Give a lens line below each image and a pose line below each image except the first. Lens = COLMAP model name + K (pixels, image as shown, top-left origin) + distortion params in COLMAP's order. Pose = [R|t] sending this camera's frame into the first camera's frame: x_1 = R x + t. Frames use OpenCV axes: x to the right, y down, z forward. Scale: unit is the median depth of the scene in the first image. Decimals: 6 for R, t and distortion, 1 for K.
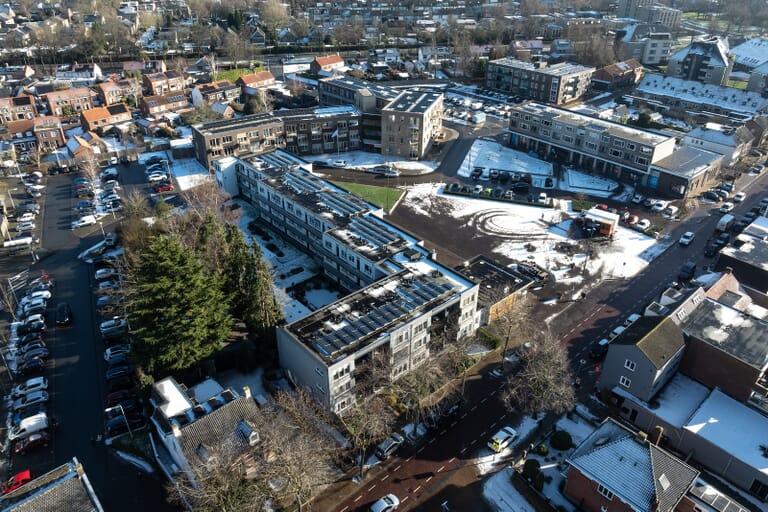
lens RADIAL K [[559.7, 0, 378.4], [0, 559.7, 253.5], [0, 0, 1]] dist [-0.034865, -0.006920]
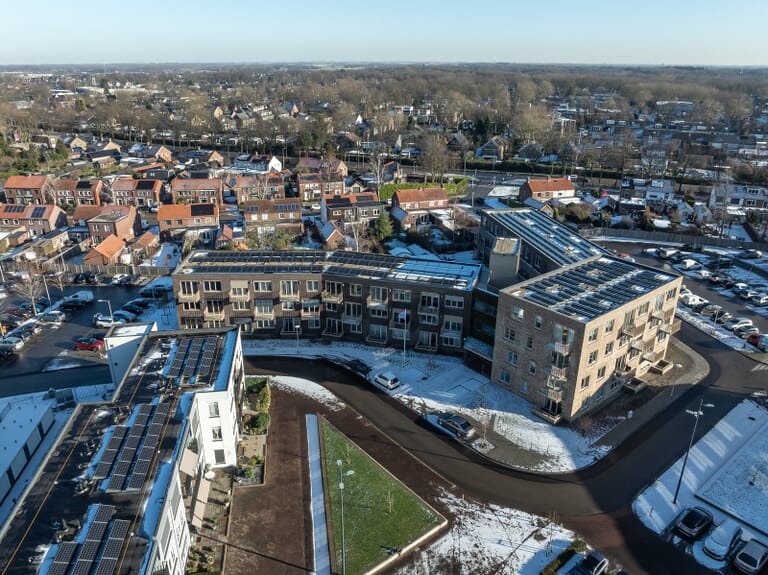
lens RADIAL K [[561.1, 0, 371.4], [0, 561.1, 290.8], [0, 0, 1]] dist [-0.047338, 0.015104]
pose [[0.839890, 0.206008, -0.502142, 0.139192], [-0.274115, 0.959508, -0.064842, -0.191992], [0.468451, 0.192105, 0.862351, 0.541274]]
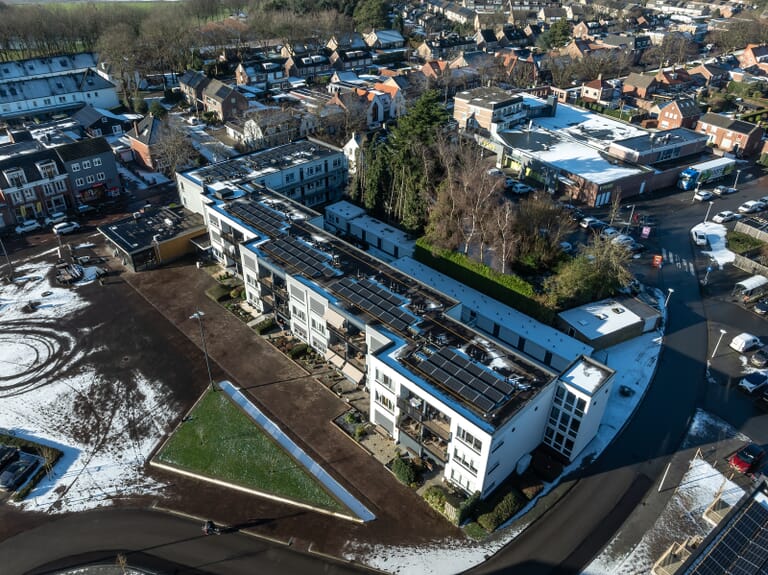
lens RADIAL K [[561.1, 0, 373.6], [0, 561.1, 288.9], [0, 0, 1]] dist [-0.047338, 0.015104]
pose [[-0.998277, 0.021861, -0.054459, -0.080494], [-0.038940, 0.447505, 0.893433, -0.459433], [0.043902, 0.894014, -0.445883, 0.928147]]
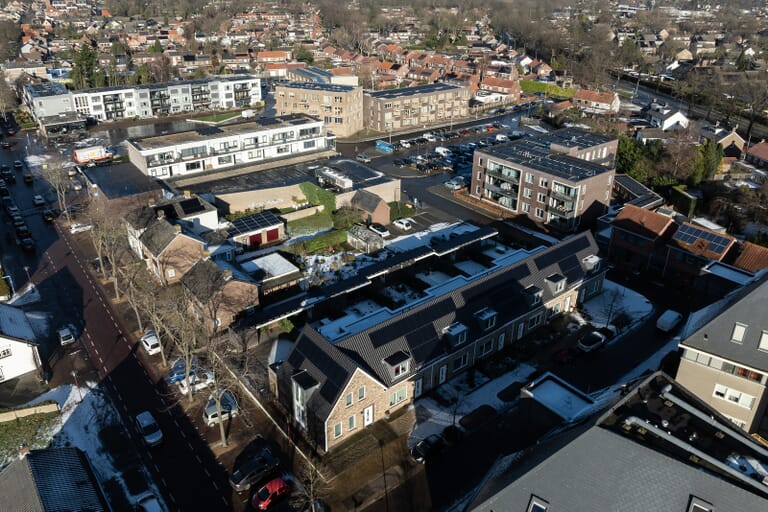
lens RADIAL K [[559.7, 0, 372.8], [0, 559.7, 220.2], [0, 0, 1]] dist [-0.034865, -0.006920]
pose [[-0.080420, 0.397462, -0.914088, 1.122935], [-0.510277, 0.771358, 0.380294, -0.533851], [0.856242, 0.497022, 0.140783, 1.072905]]
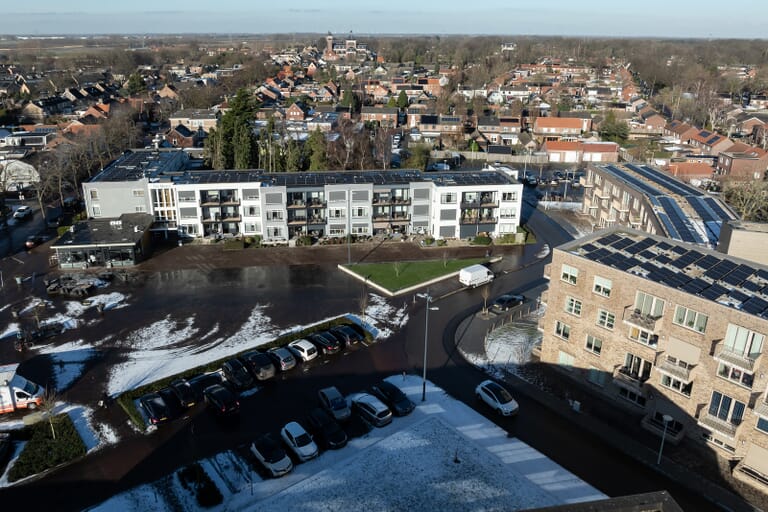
lens RADIAL K [[559.7, 0, 371.3], [0, 559.7, 221.0], [0, 0, 1]] dist [-0.034865, -0.006920]
pose [[-0.543009, 0.264267, -0.797060, 0.404766], [-0.430209, 0.727609, 0.534327, -0.380988], [0.721153, 0.633047, -0.281408, 0.943708]]
